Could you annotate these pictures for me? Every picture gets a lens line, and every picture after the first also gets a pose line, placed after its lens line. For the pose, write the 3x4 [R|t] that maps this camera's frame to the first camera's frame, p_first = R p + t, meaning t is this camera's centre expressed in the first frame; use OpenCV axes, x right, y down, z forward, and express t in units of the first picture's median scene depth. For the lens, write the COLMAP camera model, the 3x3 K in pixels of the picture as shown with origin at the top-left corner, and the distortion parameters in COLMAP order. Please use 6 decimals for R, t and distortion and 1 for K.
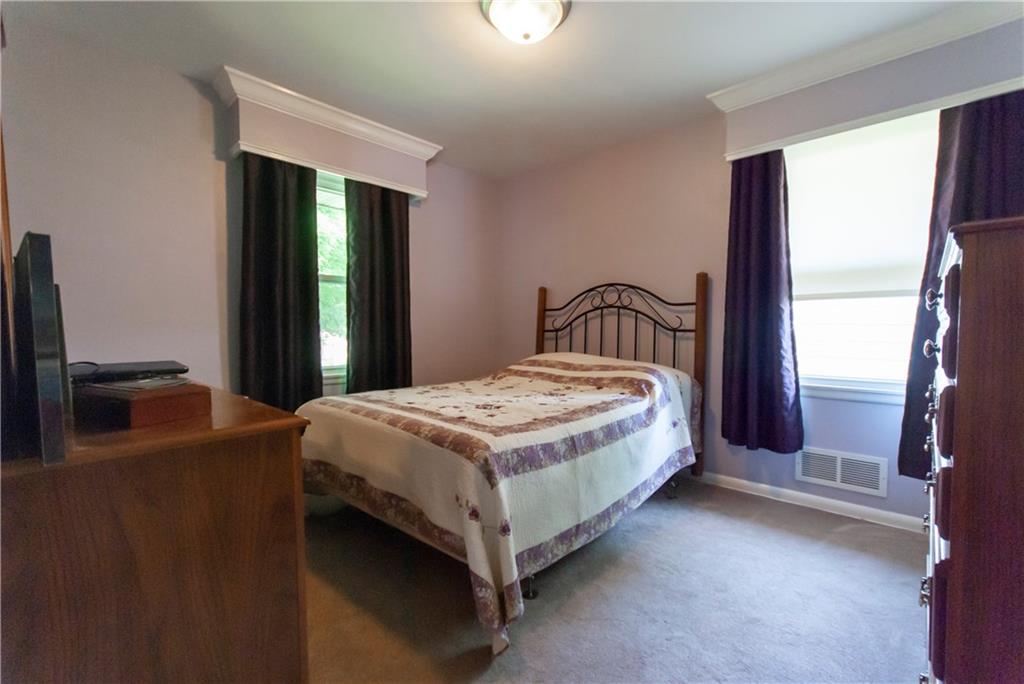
lens RADIAL K [[450.1, 0, 510.9], [0, 450.1, 350.4], [0, 0, 1]] dist [0.003748, 0.001979]
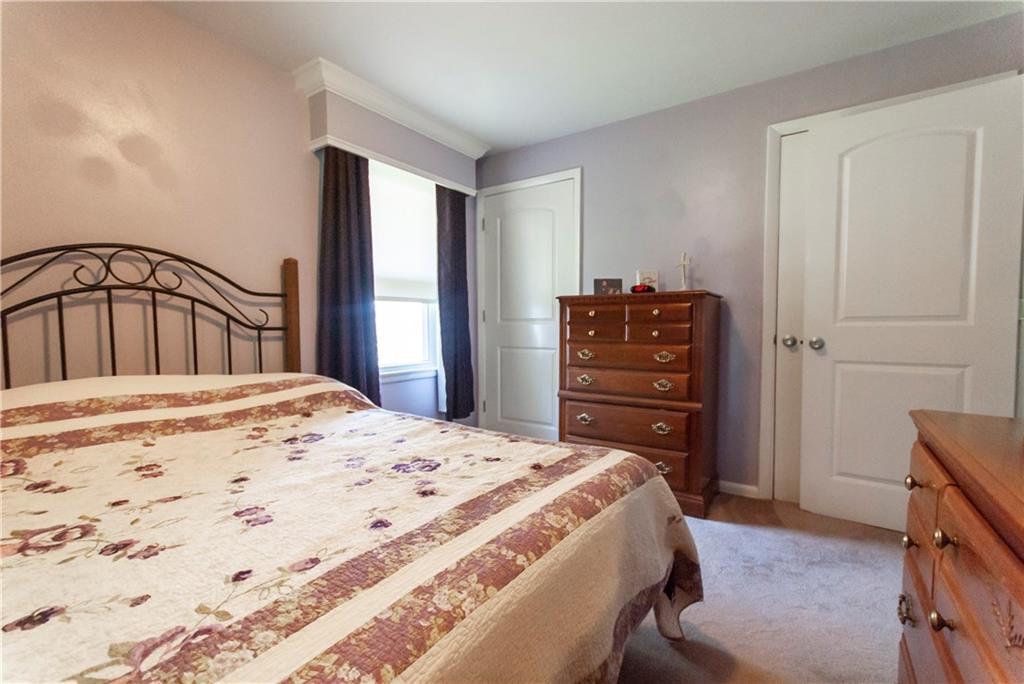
lens RADIAL K [[450.1, 0, 514.8], [0, 450.1, 347.9], [0, 0, 1]] dist [0.003748, 0.001979]
pose [[-0.167803, -0.045166, 0.984785, -0.433164], [0.064098, 0.996336, 0.056617, -0.026965], [-0.983735, 0.072623, -0.164293, 0.687868]]
